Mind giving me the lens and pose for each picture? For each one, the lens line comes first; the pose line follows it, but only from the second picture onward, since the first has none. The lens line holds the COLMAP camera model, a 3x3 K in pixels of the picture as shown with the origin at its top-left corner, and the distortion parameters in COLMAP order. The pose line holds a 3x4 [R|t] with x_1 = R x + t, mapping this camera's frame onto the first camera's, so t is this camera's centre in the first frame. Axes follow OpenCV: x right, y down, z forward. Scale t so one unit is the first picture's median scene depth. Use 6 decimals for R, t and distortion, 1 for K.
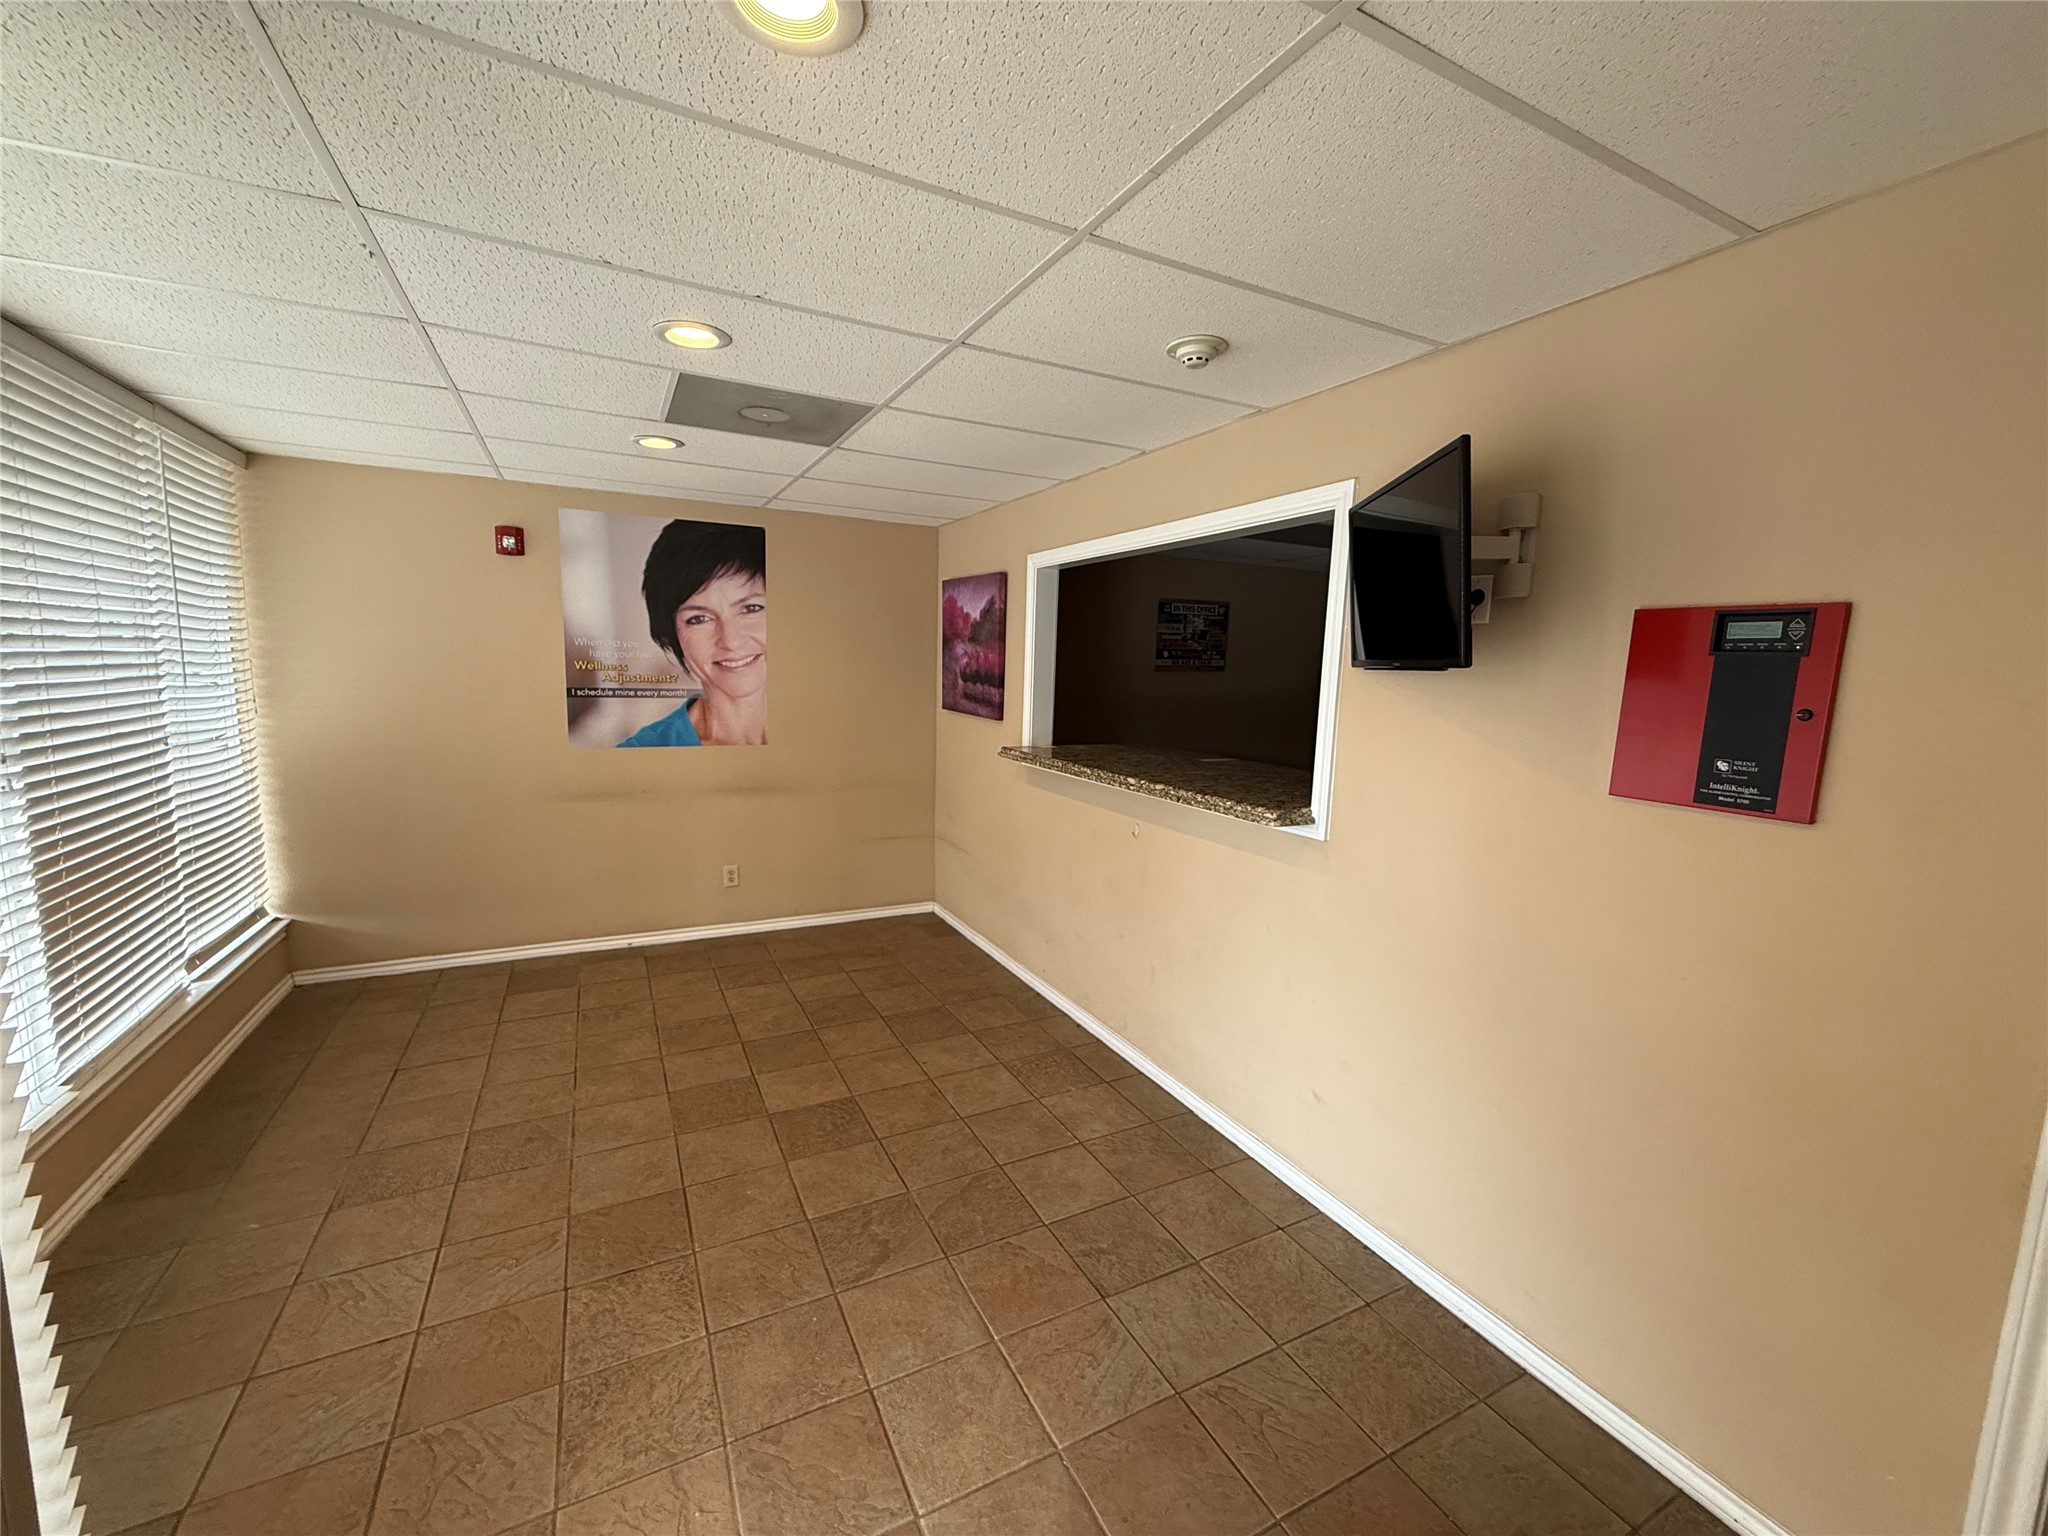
lens RADIAL K [[814.3, 0, 1024.5], [0, 814.3, 764.9], [0, 0, 1]] dist [0.002151, 0.000024]
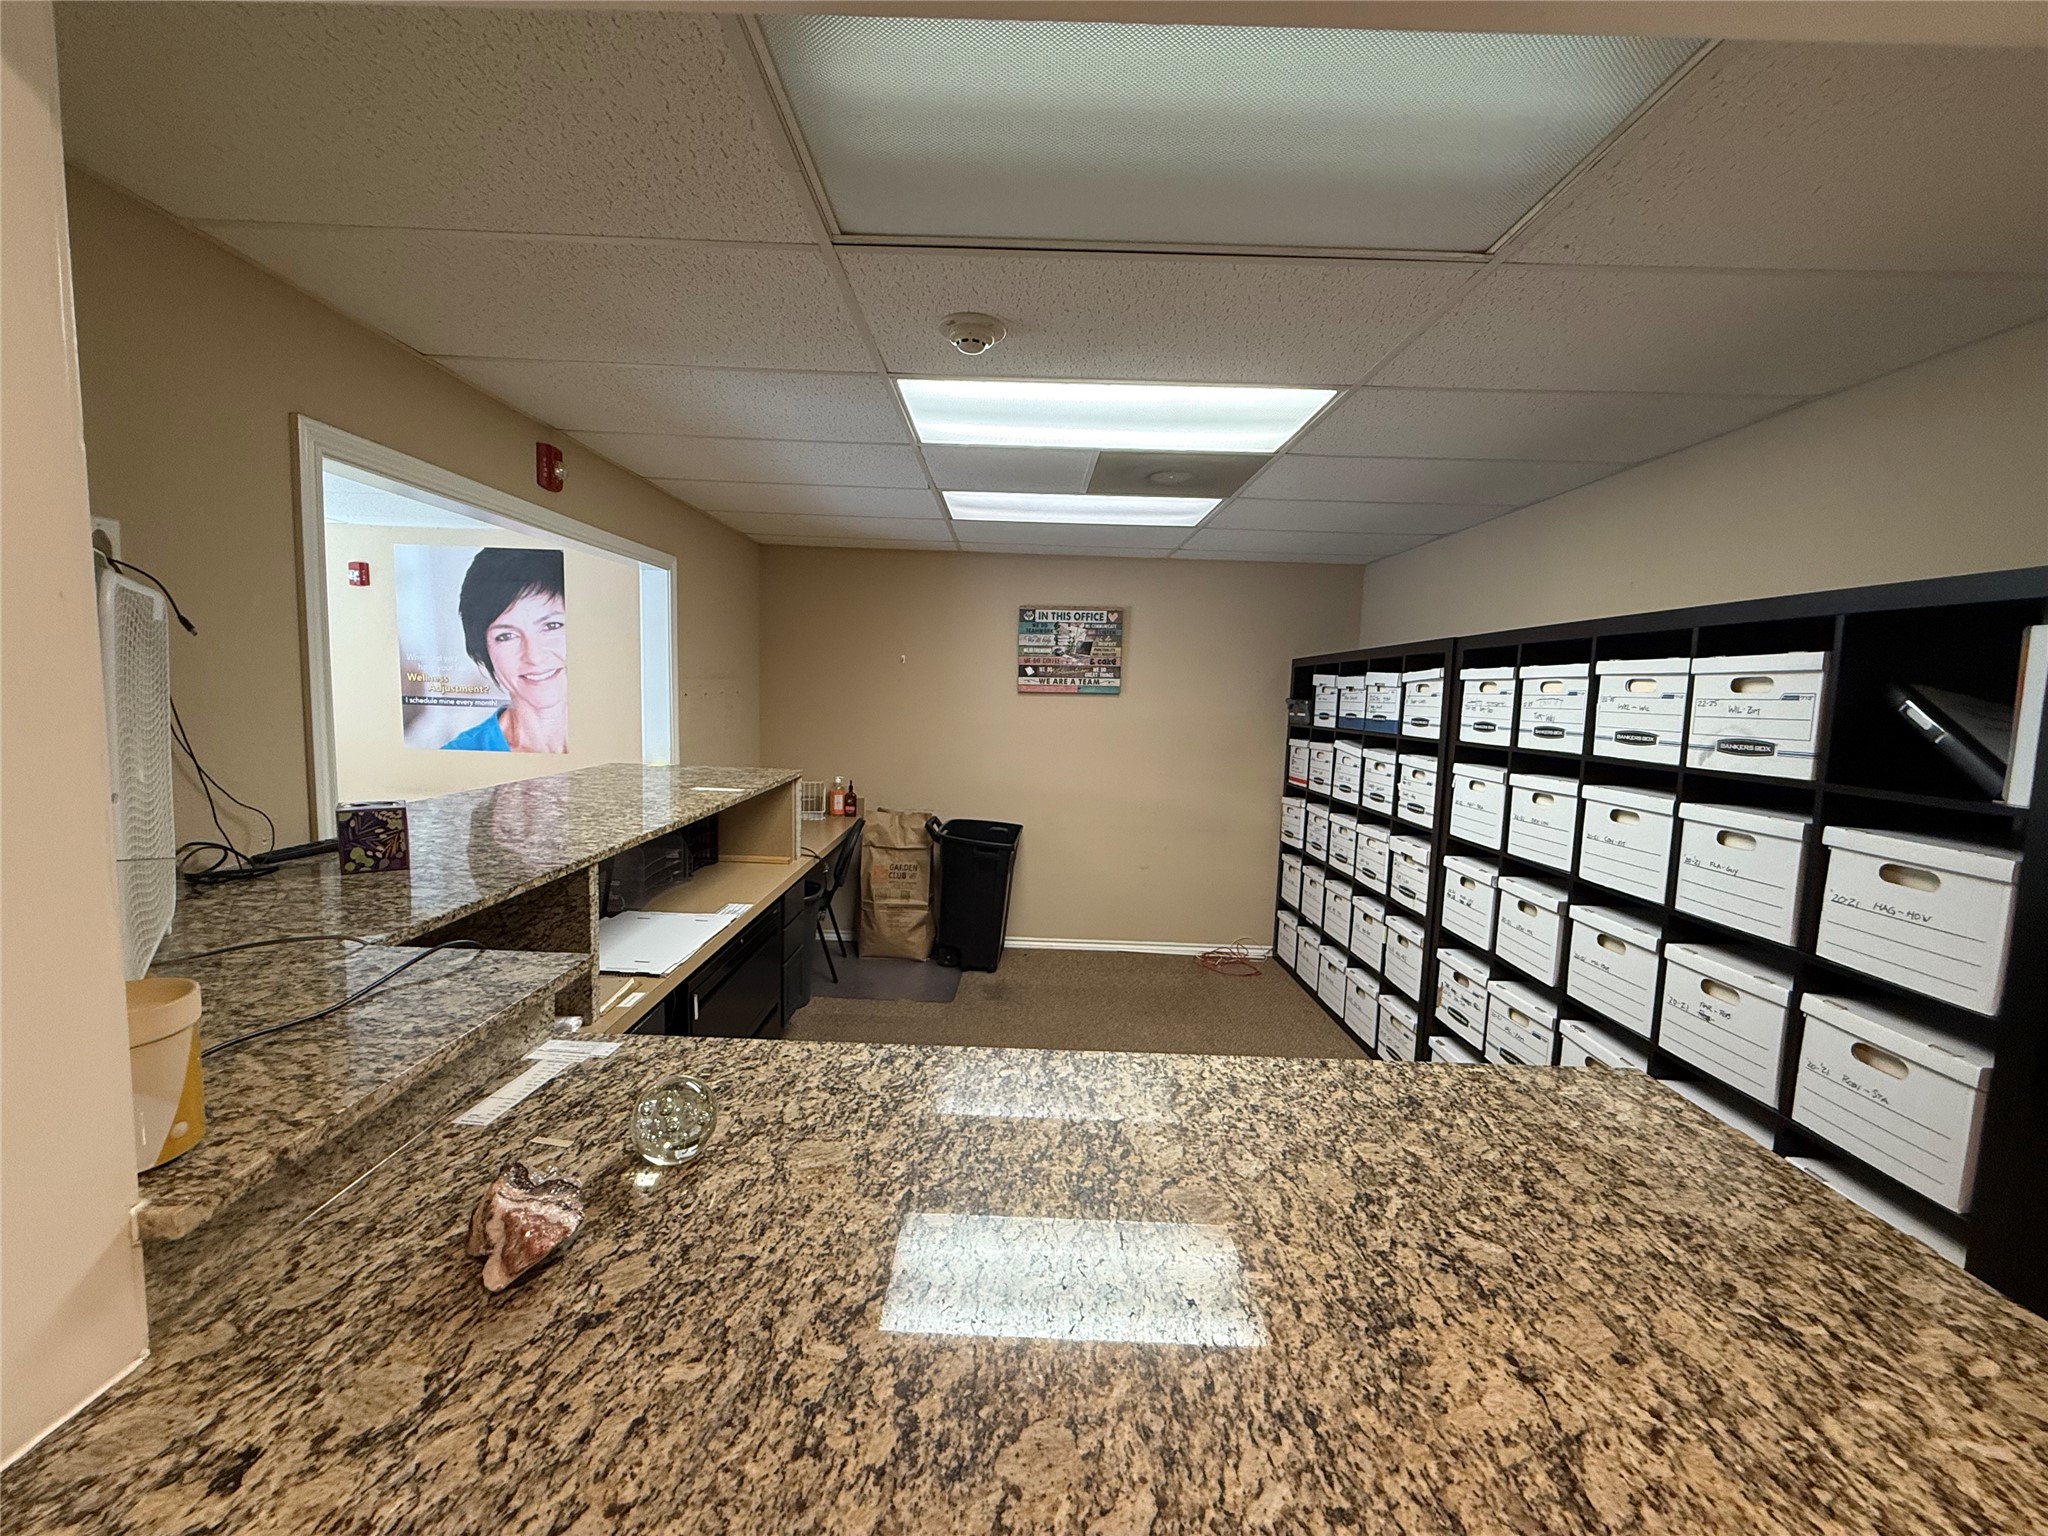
lens RADIAL K [[814.3, 0, 1020.4], [0, 814.3, 769.3], [0, 0, 1]] dist [0.002151, 0.000024]
pose [[0.885707, 0.042905, -0.462259, 0.722597], [-0.068544, 0.996893, -0.038806, -0.004909], [0.459157, 0.066055, 0.885896, 0.351245]]
